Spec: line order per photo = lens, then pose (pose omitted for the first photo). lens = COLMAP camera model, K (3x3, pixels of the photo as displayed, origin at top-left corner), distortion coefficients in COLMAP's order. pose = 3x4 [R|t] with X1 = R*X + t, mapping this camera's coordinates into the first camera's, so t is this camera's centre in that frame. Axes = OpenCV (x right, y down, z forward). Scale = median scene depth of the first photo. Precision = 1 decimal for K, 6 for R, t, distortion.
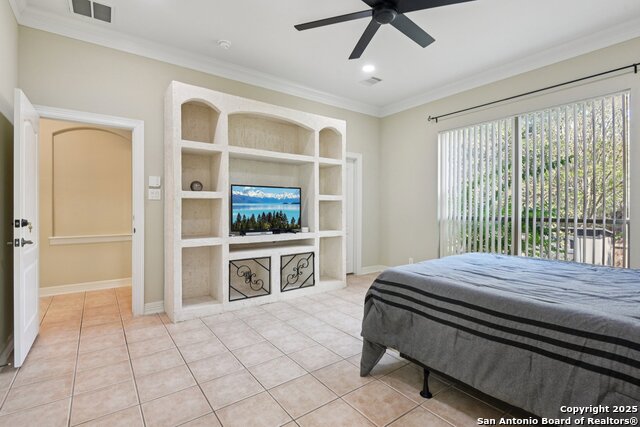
lens RADIAL K [[300.8, 0, 319.4], [0, 300.8, 211.3], [0, 0, 1]] dist [0.002290, -0.000359]
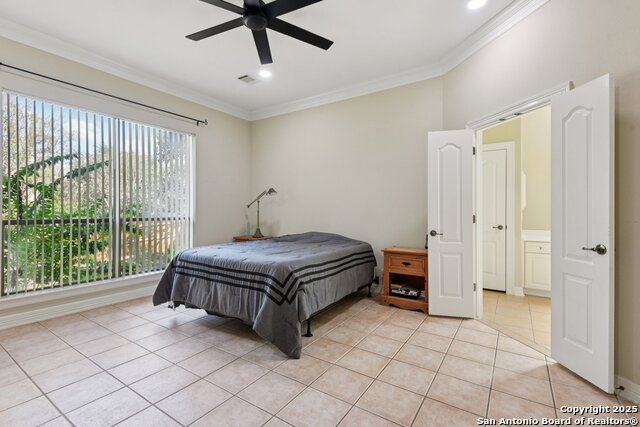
lens RADIAL K [[290.0, 0, 320.0], [0, 290.0, 213.5], [0, 0, 1]] dist [0.003407, -0.000523]
pose [[-0.344154, -0.010762, 0.938852, -0.479526], [0.005596, 0.999893, 0.013513, -0.005253], [-0.938897, 0.009905, -0.344057, 0.688317]]
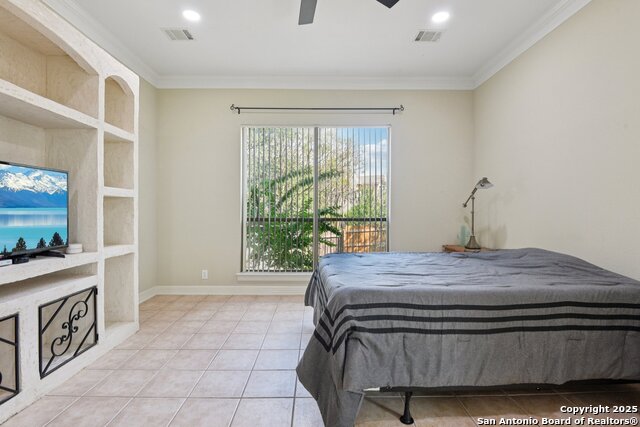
lens RADIAL K [[307.5, 0, 320.0], [0, 307.5, 213.5], [0, 0, 1]] dist [-0.022110, -0.000890]
pose [[0.583772, -0.007765, 0.811881, -0.248315], [0.007376, 0.999964, 0.004261, -0.001973], [-0.811884, 0.003501, 0.583808, 0.330101]]
